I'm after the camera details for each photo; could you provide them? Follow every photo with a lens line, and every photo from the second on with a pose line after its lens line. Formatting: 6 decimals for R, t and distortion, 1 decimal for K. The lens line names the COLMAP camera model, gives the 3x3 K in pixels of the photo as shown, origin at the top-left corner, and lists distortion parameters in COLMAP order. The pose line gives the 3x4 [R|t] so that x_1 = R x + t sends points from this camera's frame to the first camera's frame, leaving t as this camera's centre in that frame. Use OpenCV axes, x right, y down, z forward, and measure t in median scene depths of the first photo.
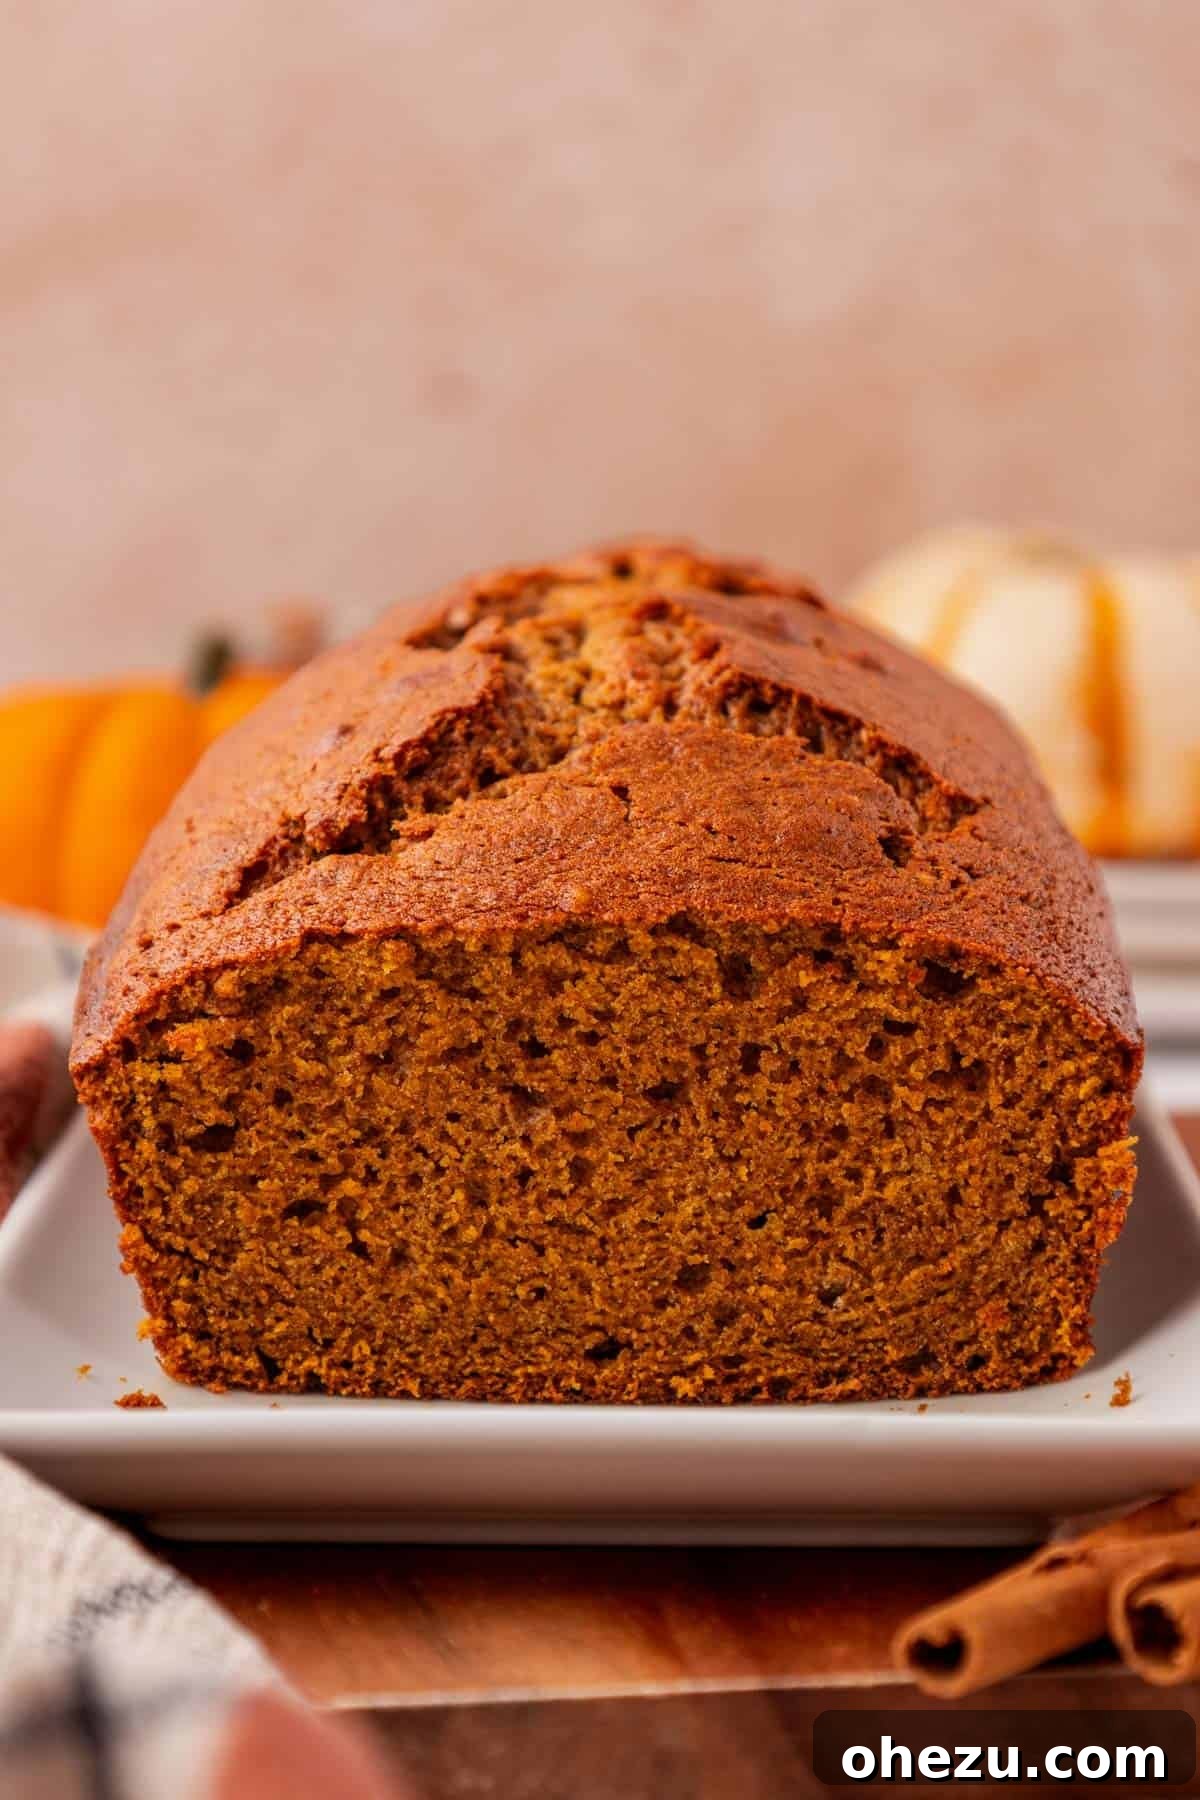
lens RADIAL K [[4881.7, 0, 607.9], [0, 4881.7, 902.4], [0, 0, 1]] dist [-0.079313, 0.000000]
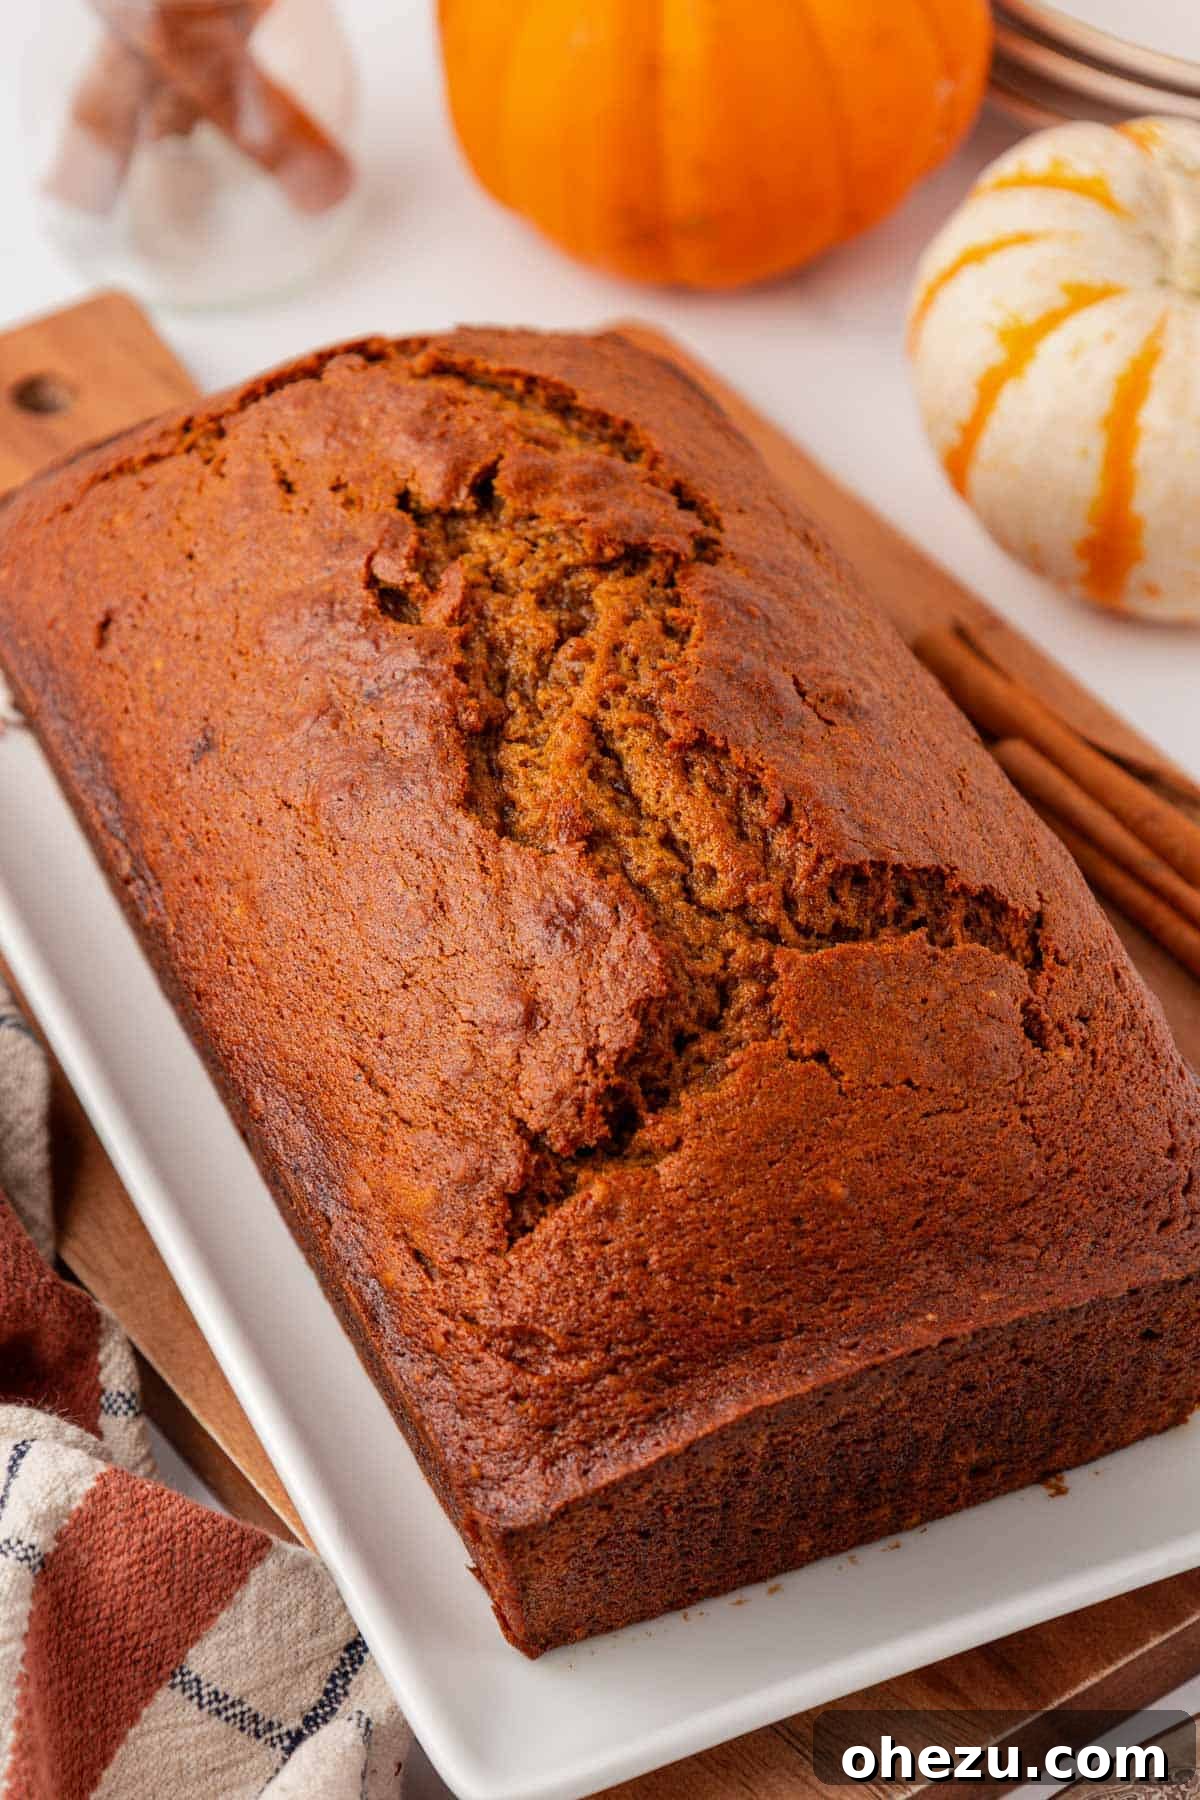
lens RADIAL K [[4881.7, 0, 598.9], [0, 4881.7, 902.7], [0, 0, 1]] dist [-0.079313, 0.000000]
pose [[0.904619, -0.287253, 0.314883, -0.395810], [0.066341, 0.824667, 0.561715, -0.701789], [-0.421028, -0.487248, 0.765066, 0.162541]]
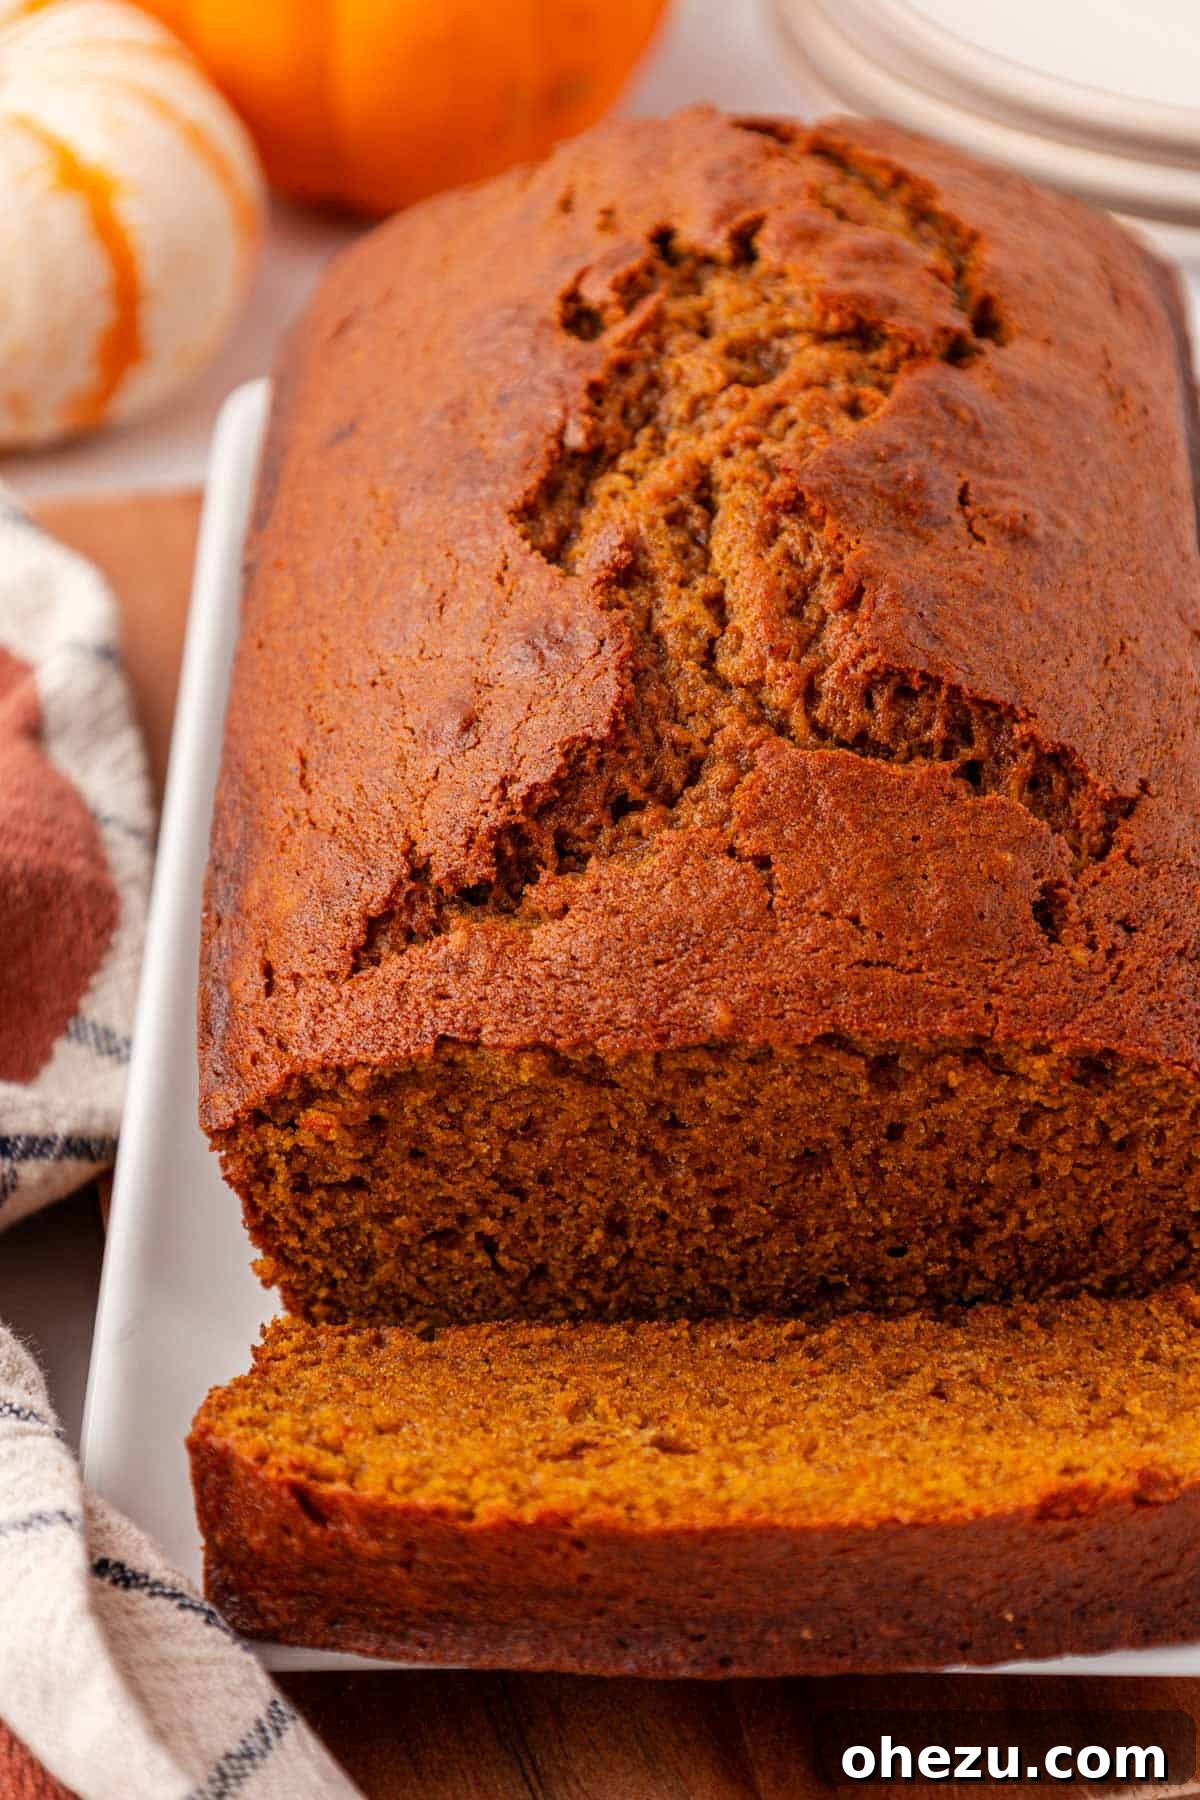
lens RADIAL K [[4881.7, 0, 594.5], [0, 4881.7, 903.2], [0, 0, 1]] dist [-0.079313, 0.000000]
pose [[0.999938, -0.008630, -0.007019, -0.023736], [0.010876, 0.890854, 0.454160, -0.449406], [0.002334, -0.454209, 0.890892, 0.147406]]
